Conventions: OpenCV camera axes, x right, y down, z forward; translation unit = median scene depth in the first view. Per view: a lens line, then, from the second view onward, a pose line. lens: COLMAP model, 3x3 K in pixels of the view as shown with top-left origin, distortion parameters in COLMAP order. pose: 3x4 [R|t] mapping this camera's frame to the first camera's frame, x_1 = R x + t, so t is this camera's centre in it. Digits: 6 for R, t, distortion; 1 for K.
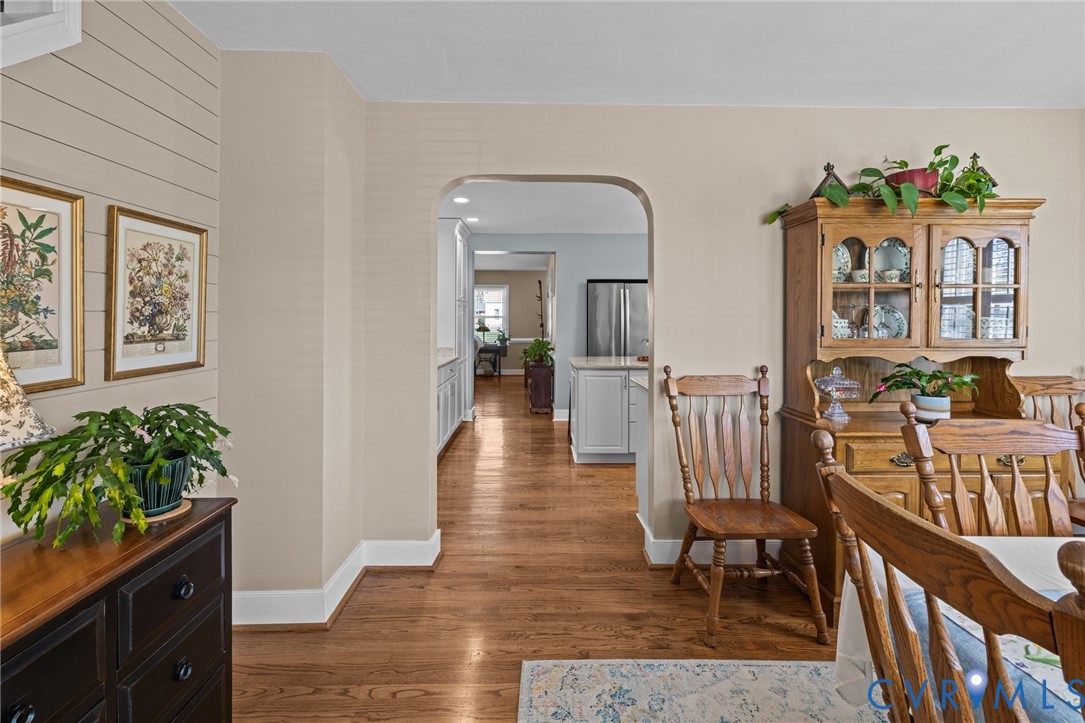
lens RADIAL K [[469.1, 0, 538.6], [0, 469.1, 319.4], [0, 0, 1]] dist [0.000726, 0.000211]
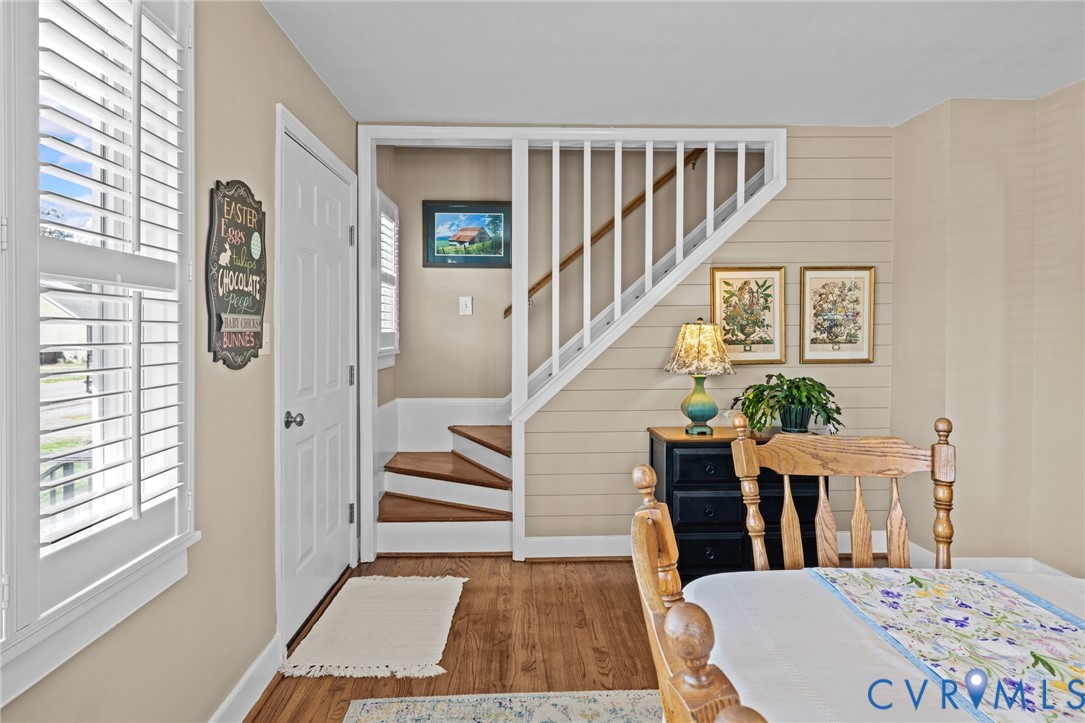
lens RADIAL K [[603.4, 0, 544.1], [0, 603.4, 339.7], [0, 0, 1]] dist [0.002837, -0.000394]
pose [[0.021226, 0.013810, -0.999679, 0.907233], [0.000332, 0.999904, 0.013820, 0.004141], [0.999775, -0.000625, 0.021219, -0.028095]]
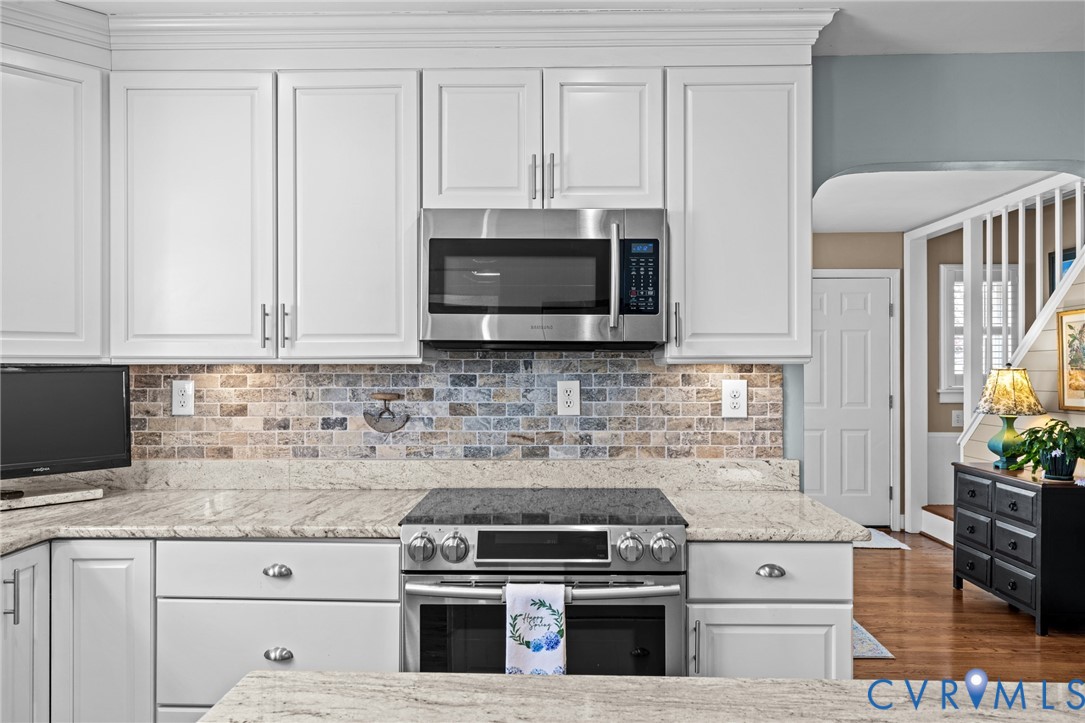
lens RADIAL K [[771.3, 0, 543.2], [0, 771.3, 363.8], [0, 0, 1]] dist [0.001708, 0.000568]
pose [[-0.999536, -0.003319, 0.030291, 0.635050], [-0.003431, 0.999987, -0.003651, -0.014672], [-0.030279, -0.003753, -0.999534, 2.368023]]
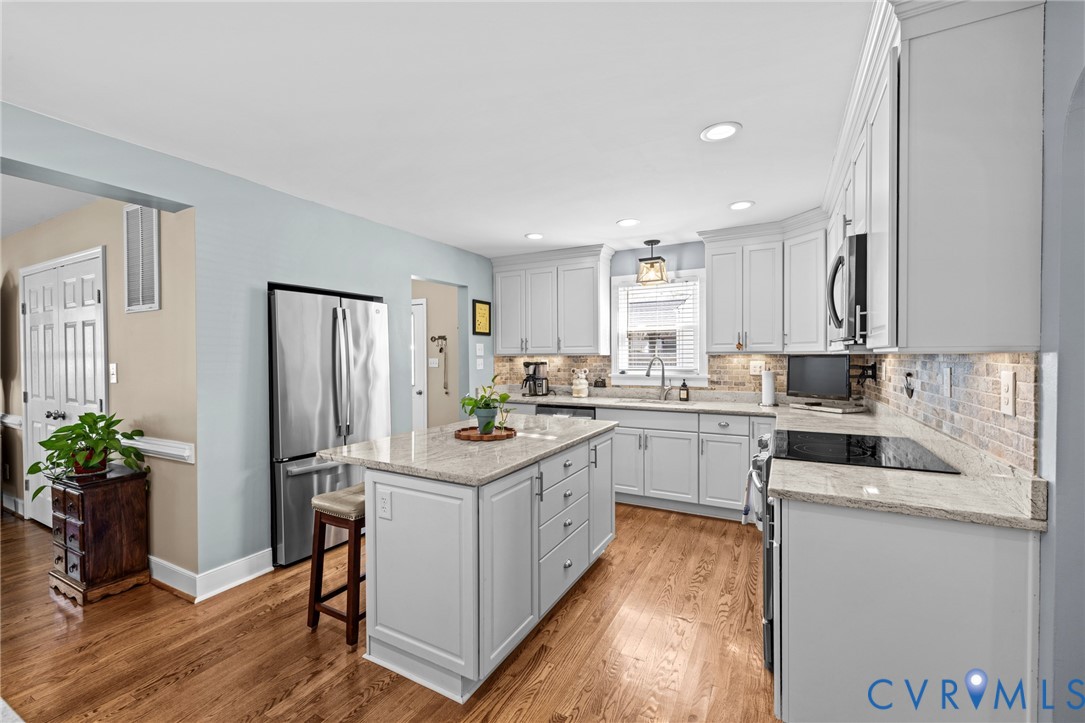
lens RADIAL K [[453.3, 0, 538.4], [0, 453.3, 360.2], [0, 0, 1]] dist [-0.000361, 0.000224]
pose [[0.488491, -0.015579, 0.872430, -0.467305], [0.005965, 0.999877, 0.014515, -0.023320], [-0.872549, -0.001887, 0.488523, 1.415256]]
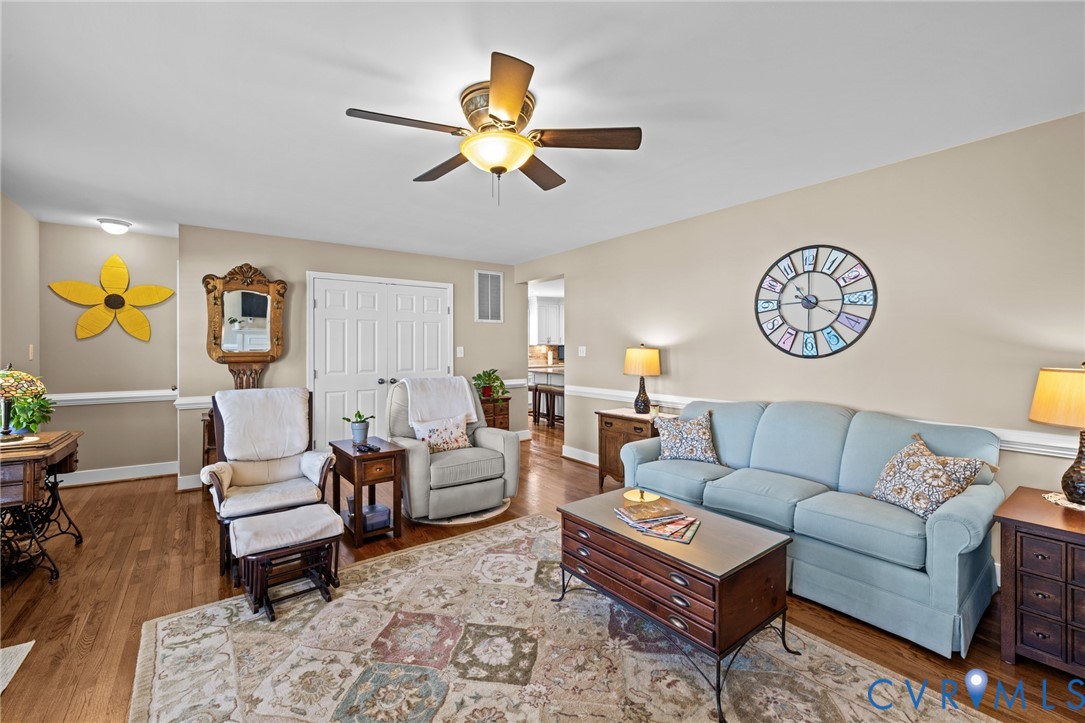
lens RADIAL K [[458.8, 0, 542.9], [0, 458.8, 349.6], [0, 0, 1]] dist [-0.000636, 0.000004]
pose [[-0.585219, -0.008930, 0.810826, -2.277536], [-0.004479, 0.999960, 0.007780, -0.007925], [-0.810863, 0.000921, -0.585236, 4.293508]]
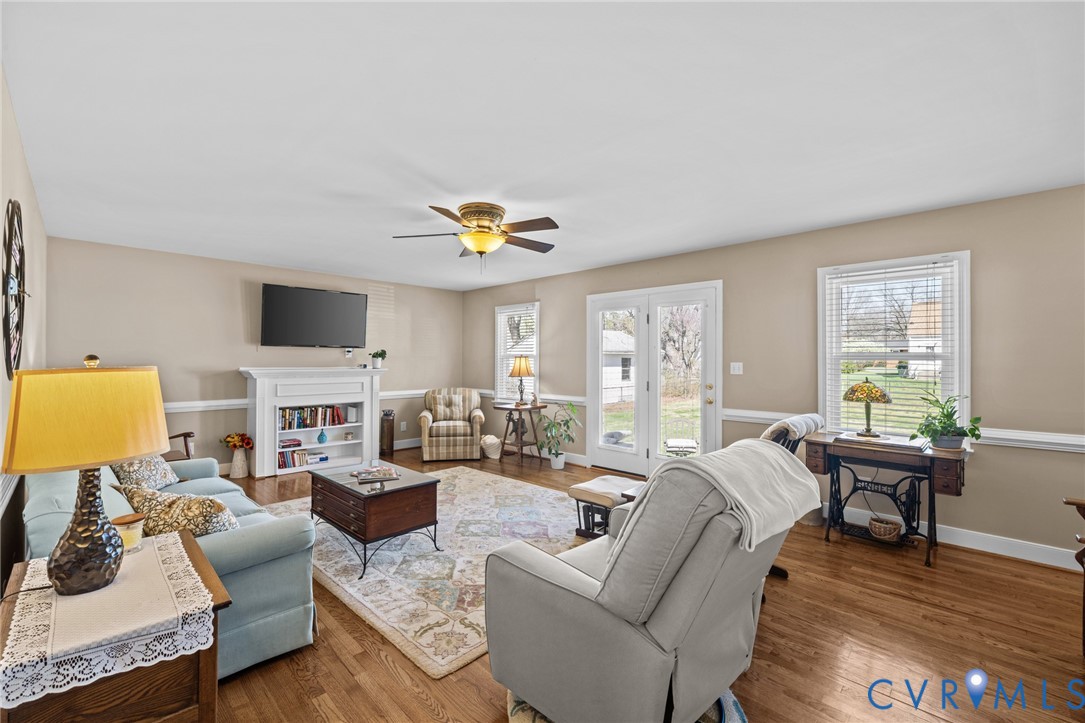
lens RADIAL K [[460.9, 0, 538.1], [0, 460.9, 358.0], [0, 0, 1]] dist [0.000968, 0.000112]
pose [[0.699208, -0.004077, -0.714906, -0.223643], [0.000813, 0.999988, -0.004908, -0.012681], [0.714917, 0.002850, 0.699203, 2.878731]]
